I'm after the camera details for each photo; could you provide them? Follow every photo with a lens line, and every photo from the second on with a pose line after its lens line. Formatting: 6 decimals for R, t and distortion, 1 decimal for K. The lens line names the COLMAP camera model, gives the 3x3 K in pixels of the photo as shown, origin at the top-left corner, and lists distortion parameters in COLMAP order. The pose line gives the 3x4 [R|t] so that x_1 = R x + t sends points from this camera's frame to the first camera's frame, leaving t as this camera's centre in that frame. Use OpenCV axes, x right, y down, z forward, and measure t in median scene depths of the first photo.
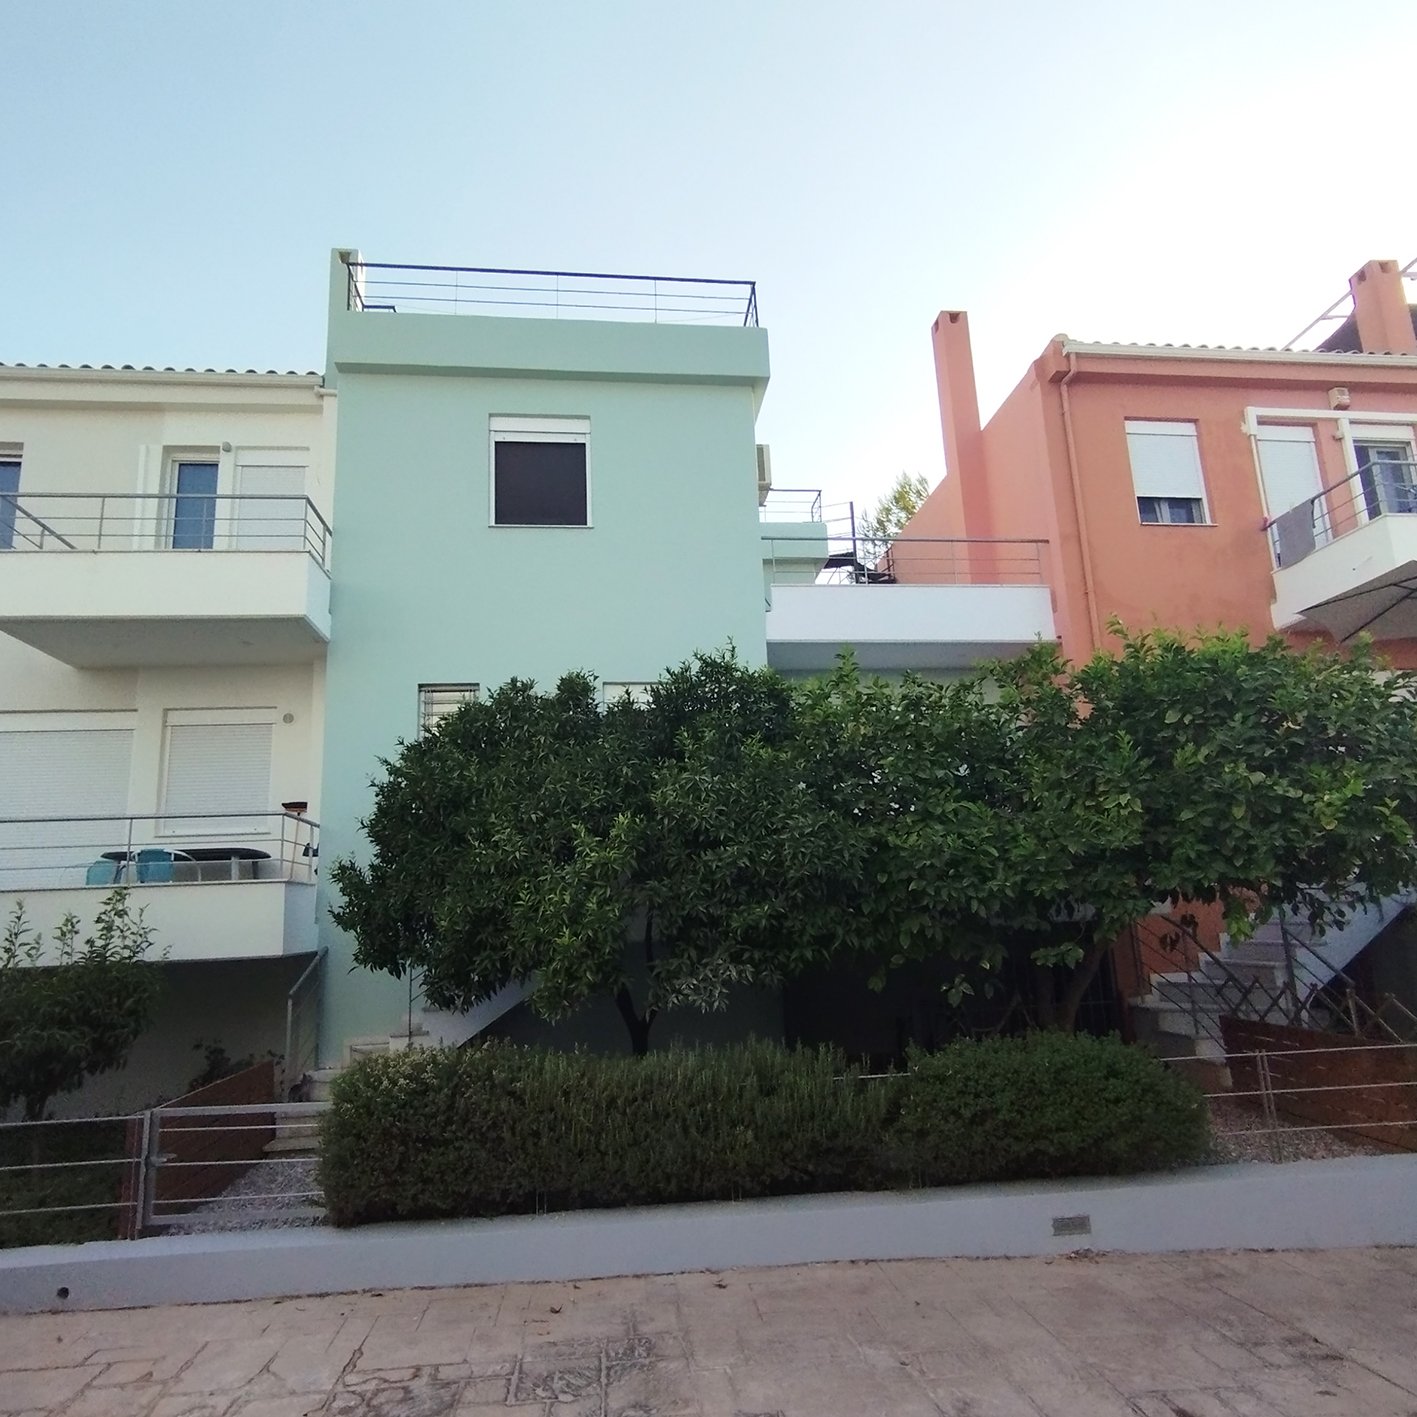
lens RADIAL K [[884.5, 0, 706.4], [0, 884.5, 734.3], [0, 0, 1]] dist [0.004322, 0.001380]
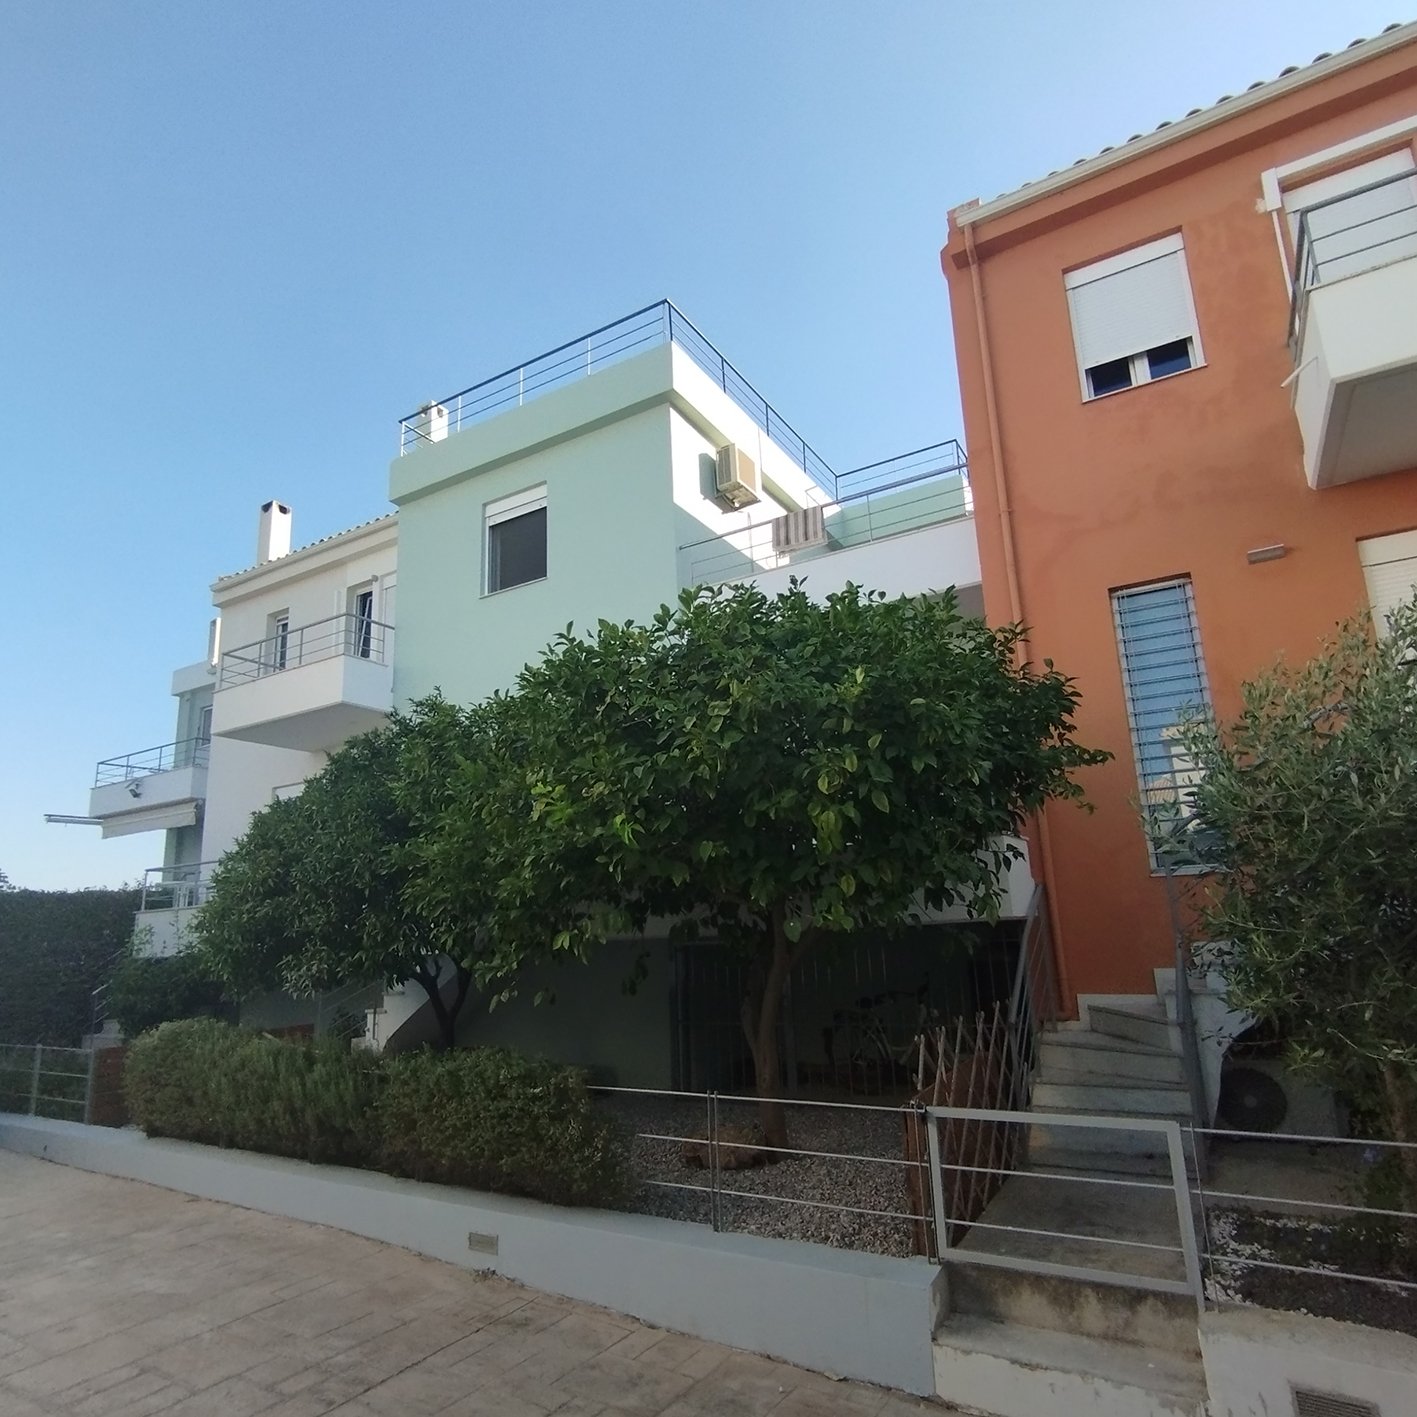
lens RADIAL K [[869.2, 0, 727.7], [0, 869.2, 733.6], [0, 0, 1]] dist [0.005544, 0.002459]
pose [[0.804122, -0.121131, -0.581992, 0.674294], [0.132761, 0.990886, -0.022802, 0.020934], [0.579450, -0.058930, 0.812875, 0.204839]]
